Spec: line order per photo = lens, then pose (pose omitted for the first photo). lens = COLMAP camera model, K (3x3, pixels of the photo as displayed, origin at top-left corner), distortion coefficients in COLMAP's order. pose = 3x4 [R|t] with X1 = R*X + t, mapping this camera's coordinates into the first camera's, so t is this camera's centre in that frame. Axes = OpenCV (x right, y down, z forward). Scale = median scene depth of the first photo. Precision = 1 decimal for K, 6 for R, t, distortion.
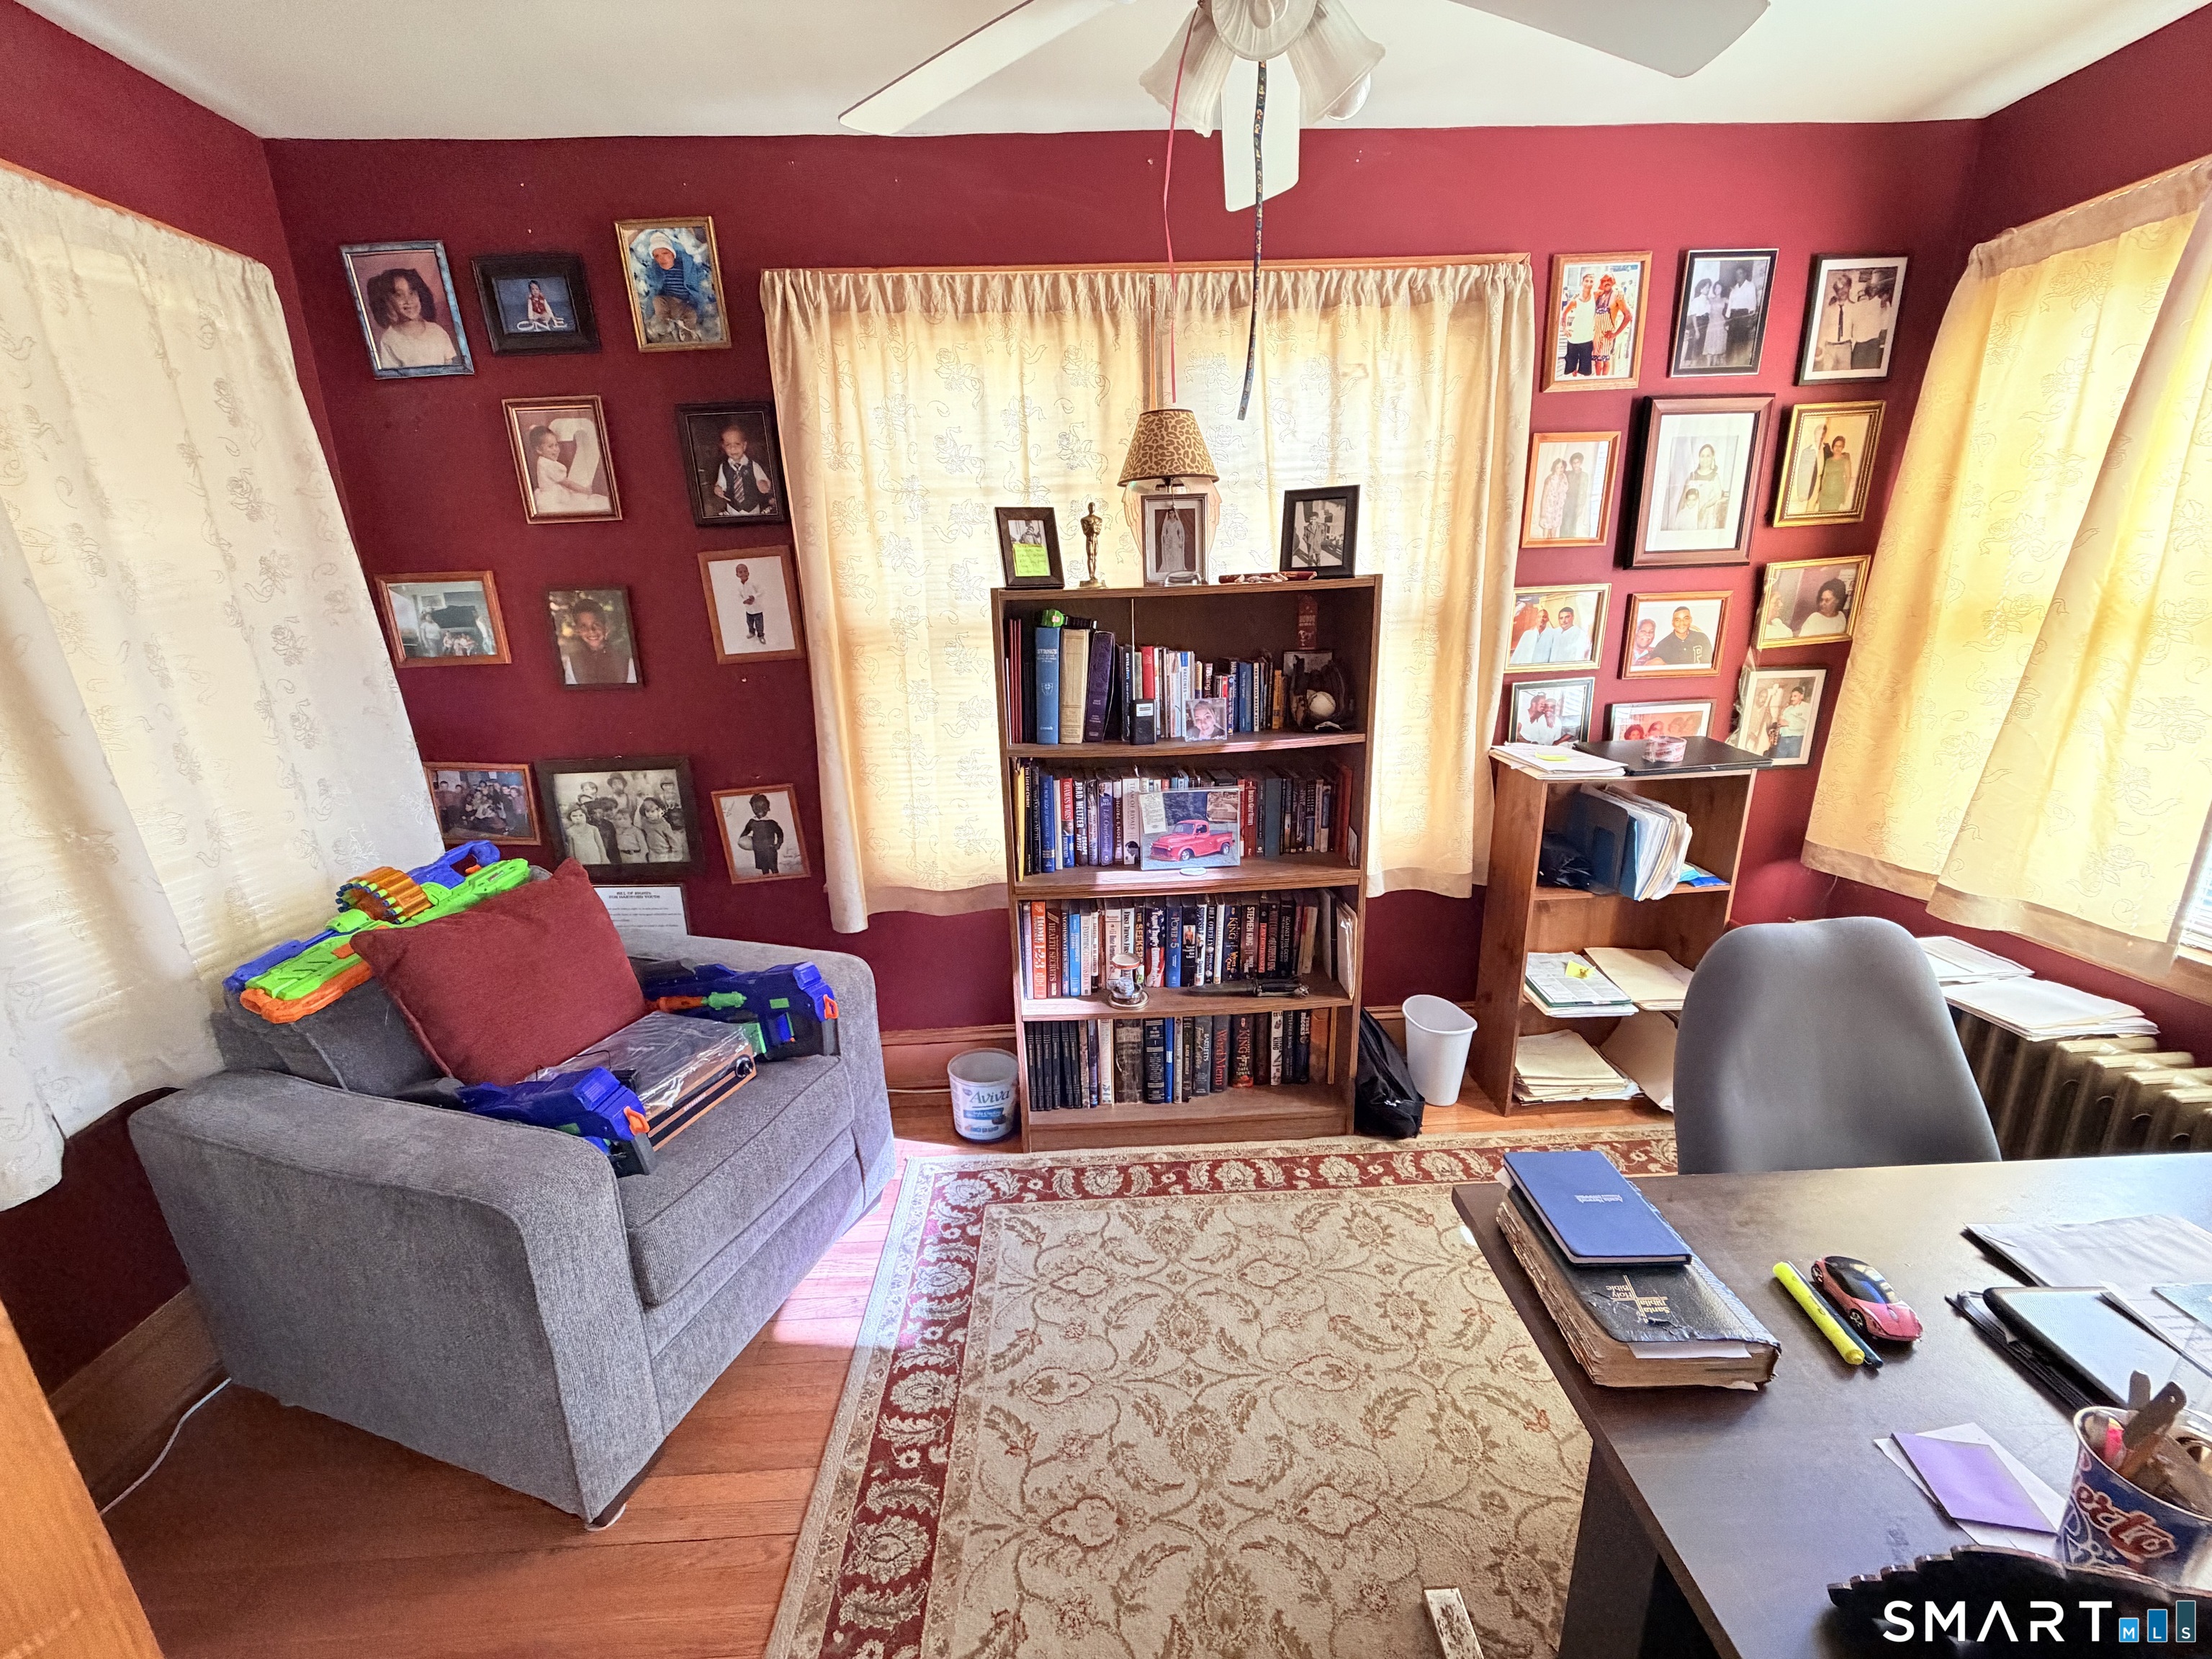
lens RADIAL K [[880.7, 0, 1102.8], [0, 880.7, 830.3], [0, 0, 1]] dist [-0.000876, 0.000632]
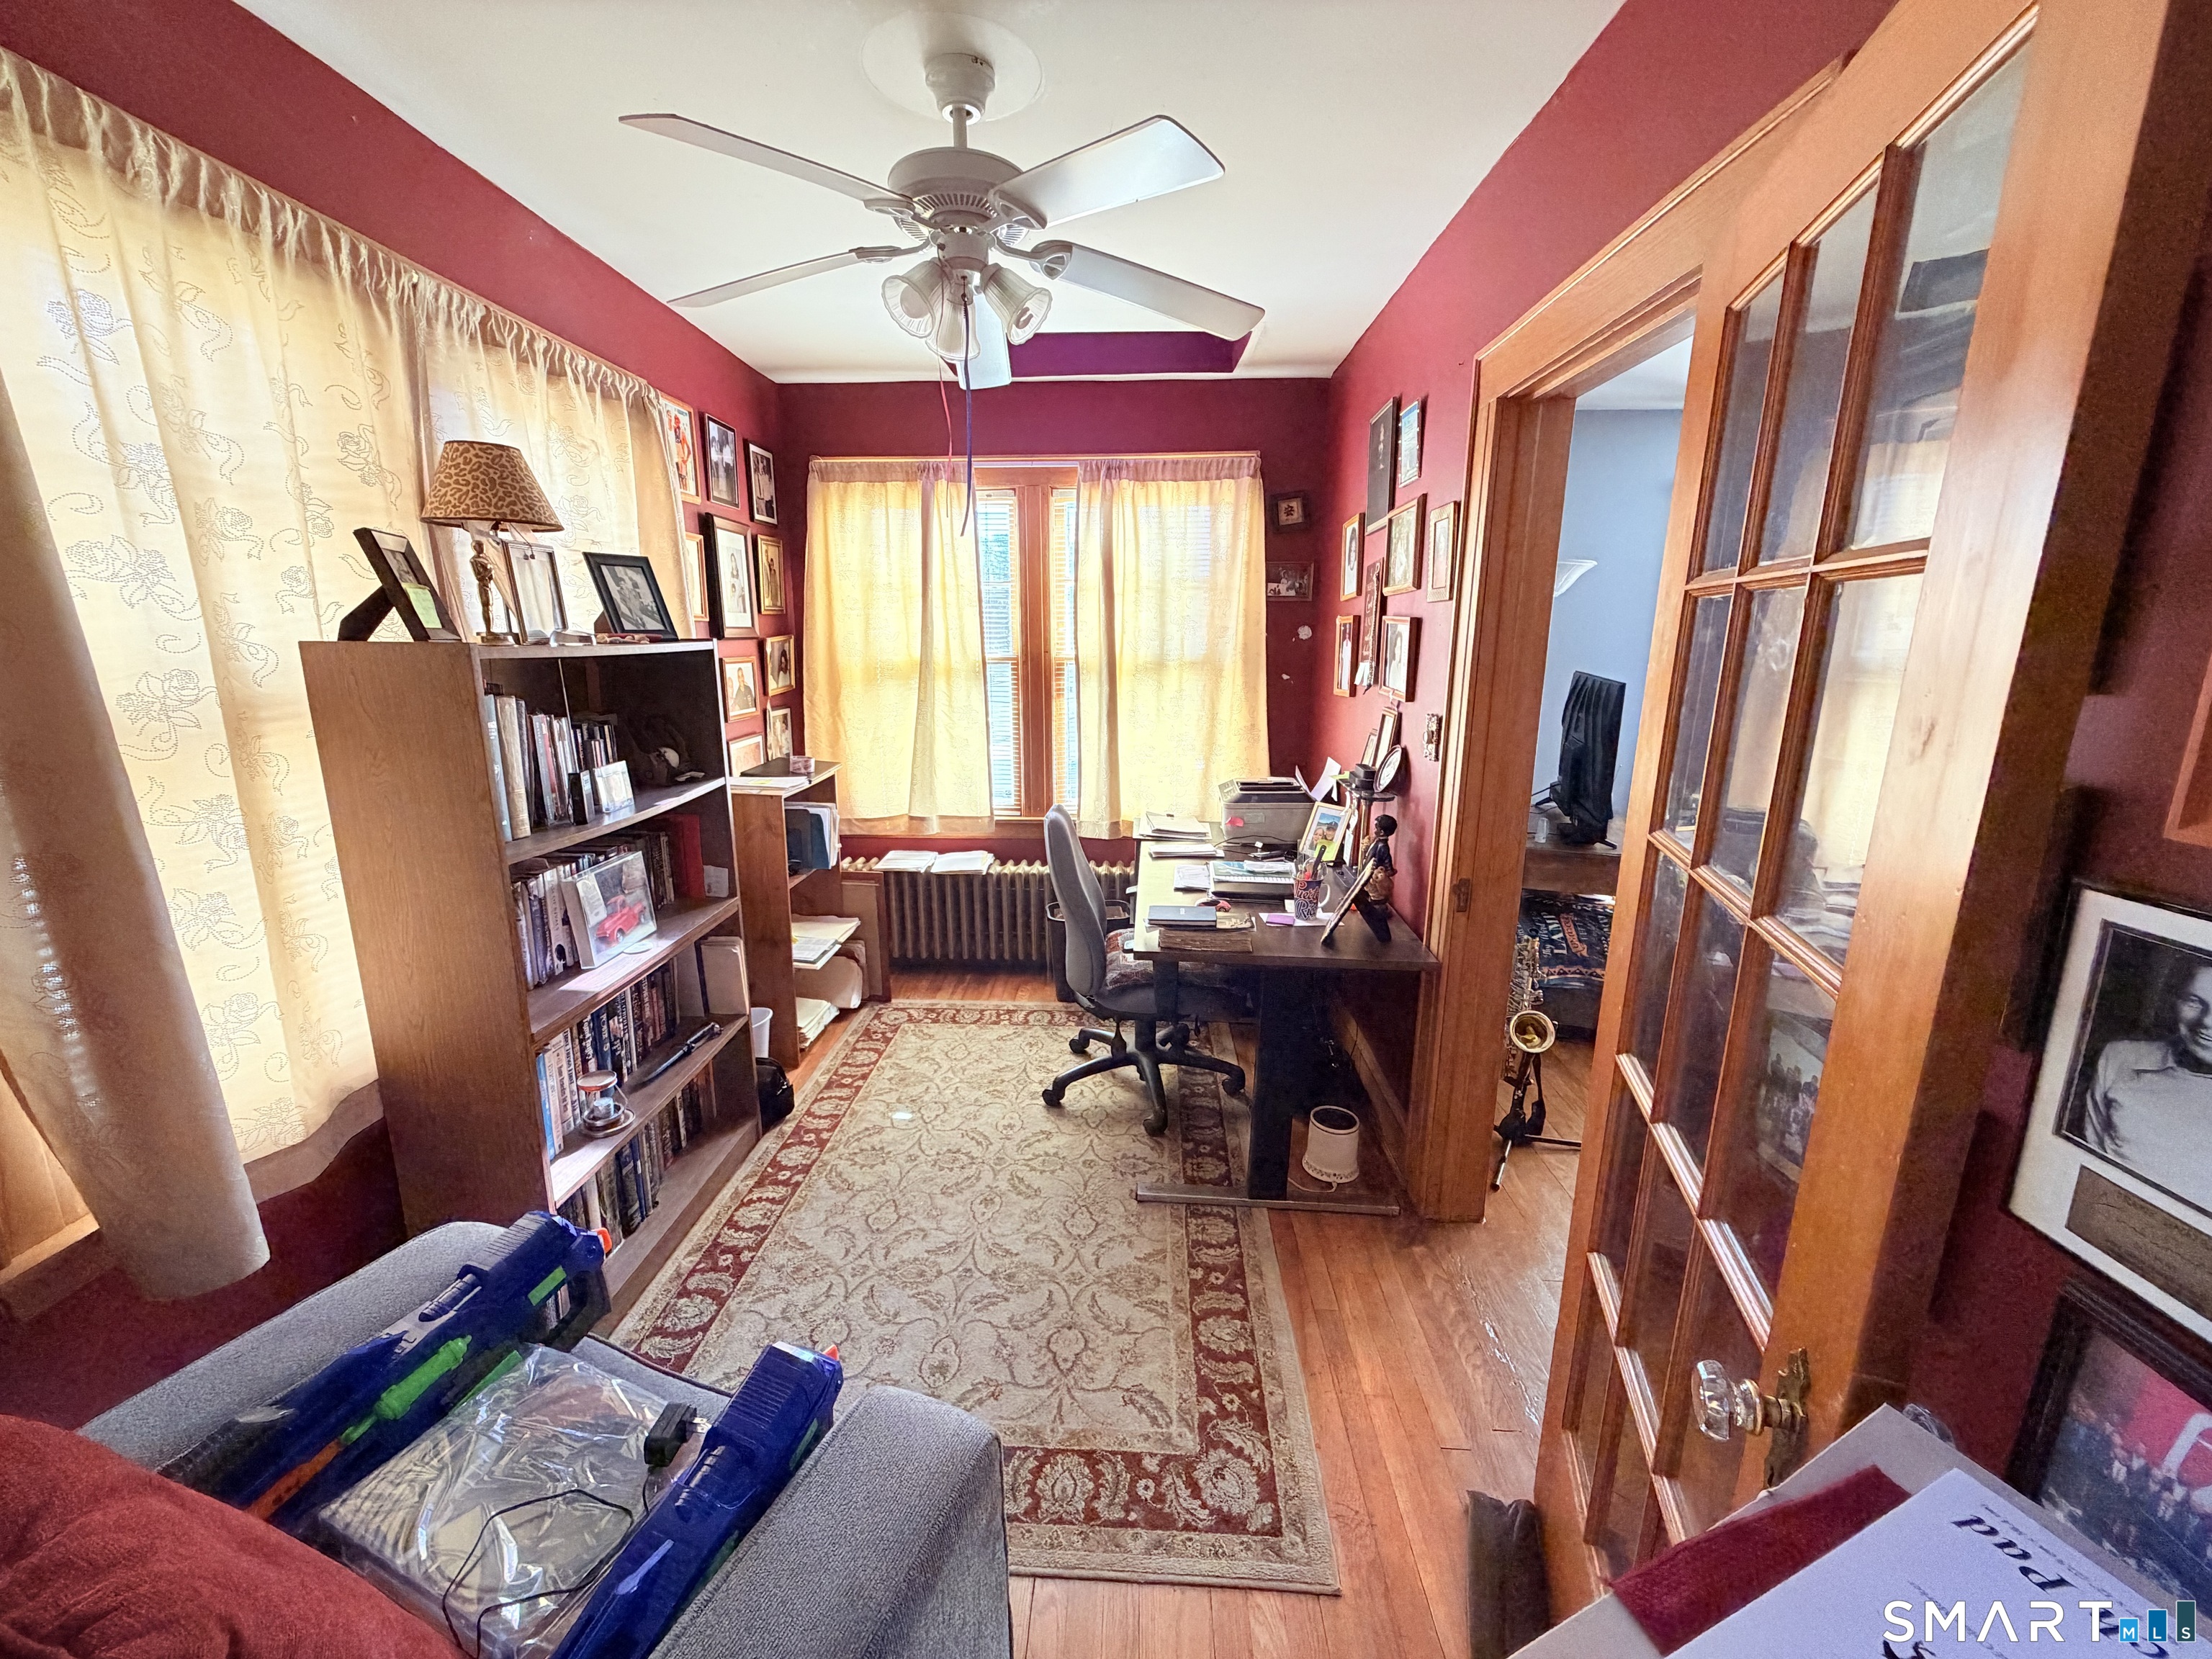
lens RADIAL K [[880.7, 0, 1092.8], [0, 880.7, 833.3], [0, 0, 1]] dist [-0.000876, 0.000632]
pose [[0.089675, -0.188358, 0.977998, -0.756502], [0.266042, 0.950804, 0.158727, -0.090182], [-0.959781, 0.245955, 0.135374, 0.392834]]
